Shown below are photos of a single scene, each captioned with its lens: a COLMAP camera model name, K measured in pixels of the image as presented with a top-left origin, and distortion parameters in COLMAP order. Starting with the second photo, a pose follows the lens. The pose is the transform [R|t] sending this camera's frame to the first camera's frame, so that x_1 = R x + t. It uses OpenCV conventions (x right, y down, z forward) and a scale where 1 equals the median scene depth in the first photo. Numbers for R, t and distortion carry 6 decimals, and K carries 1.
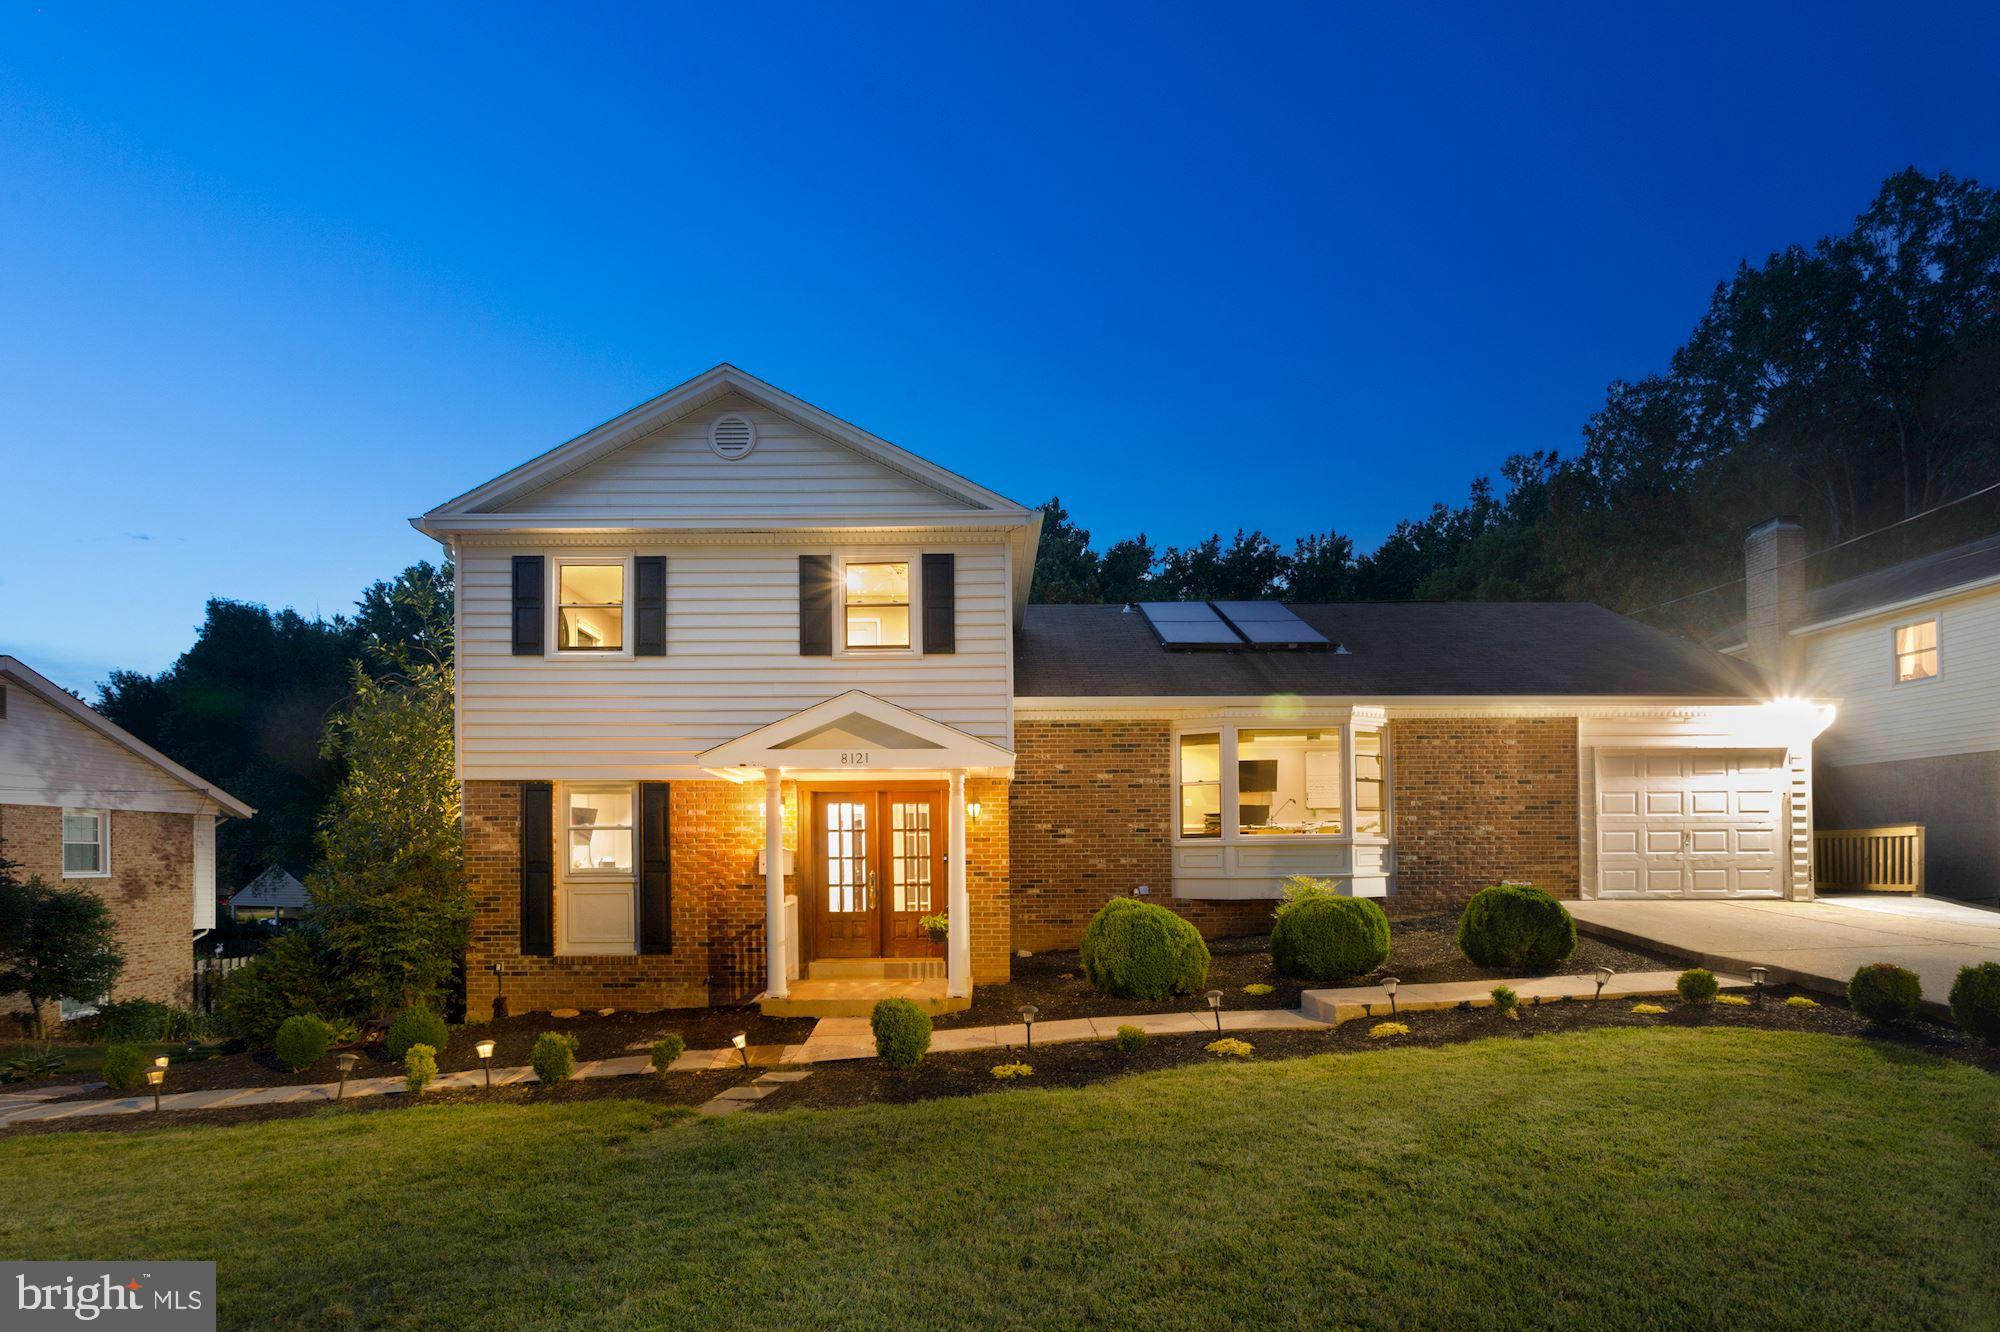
lens RADIAL K [[1018.0, 0, 1000.0], [0, 1018.0, 666.0], [0, 0, 1]] dist [-0.021841, -0.000269]
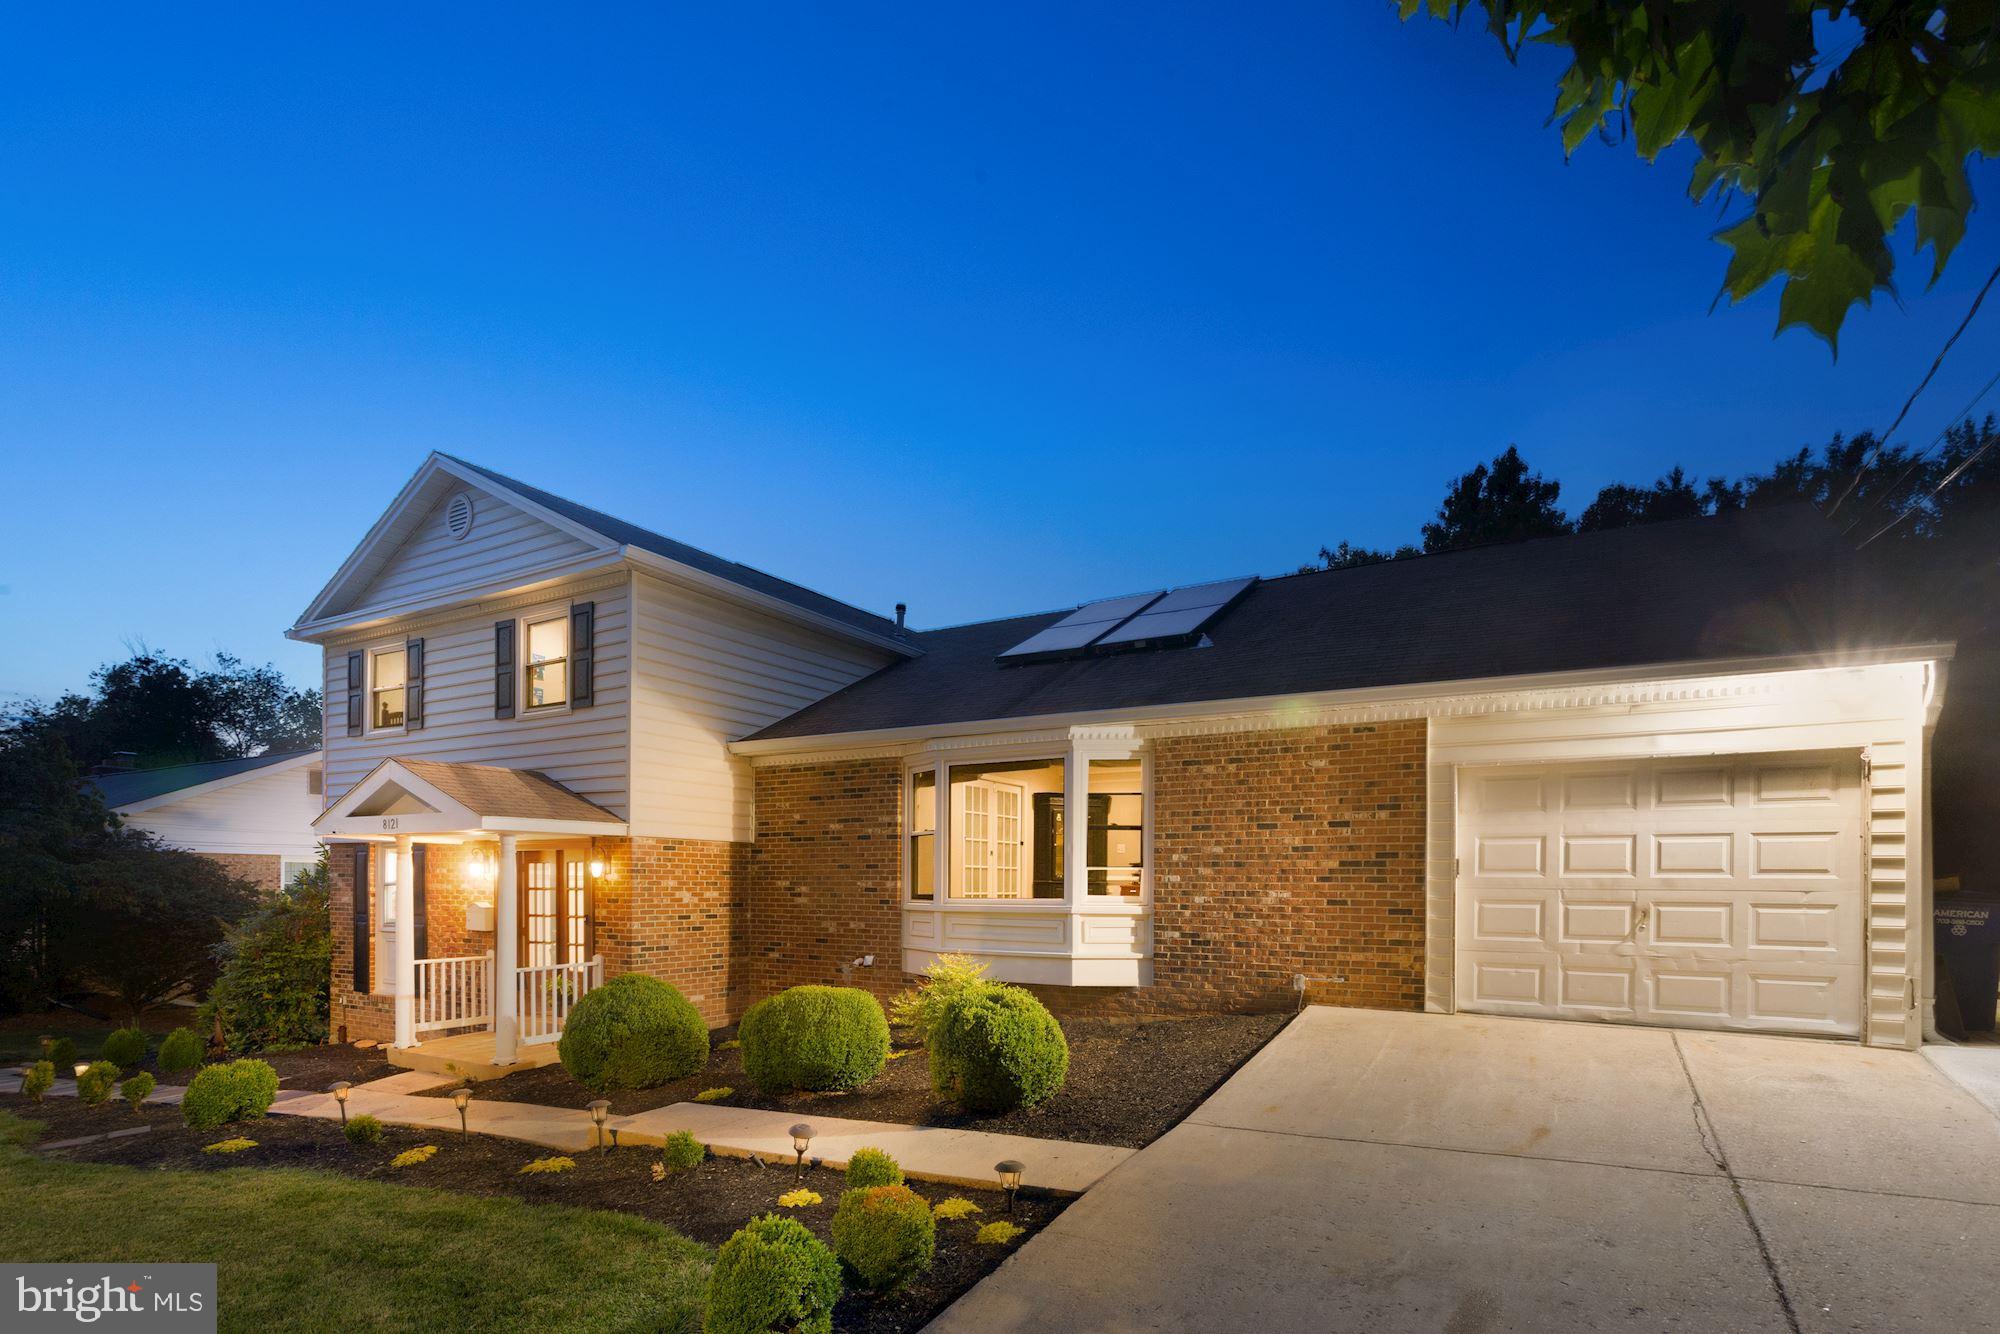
lens RADIAL K [[1076.9, 0, 994.2], [0, 1076.9, 715.3], [0, 0, 1]] dist [-0.023541, 0.001785]
pose [[0.841982, -0.073194, -0.534517, 0.715355], [0.089161, 0.996009, 0.004060, 0.022916], [0.532087, -0.051077, 0.845148, 0.307382]]
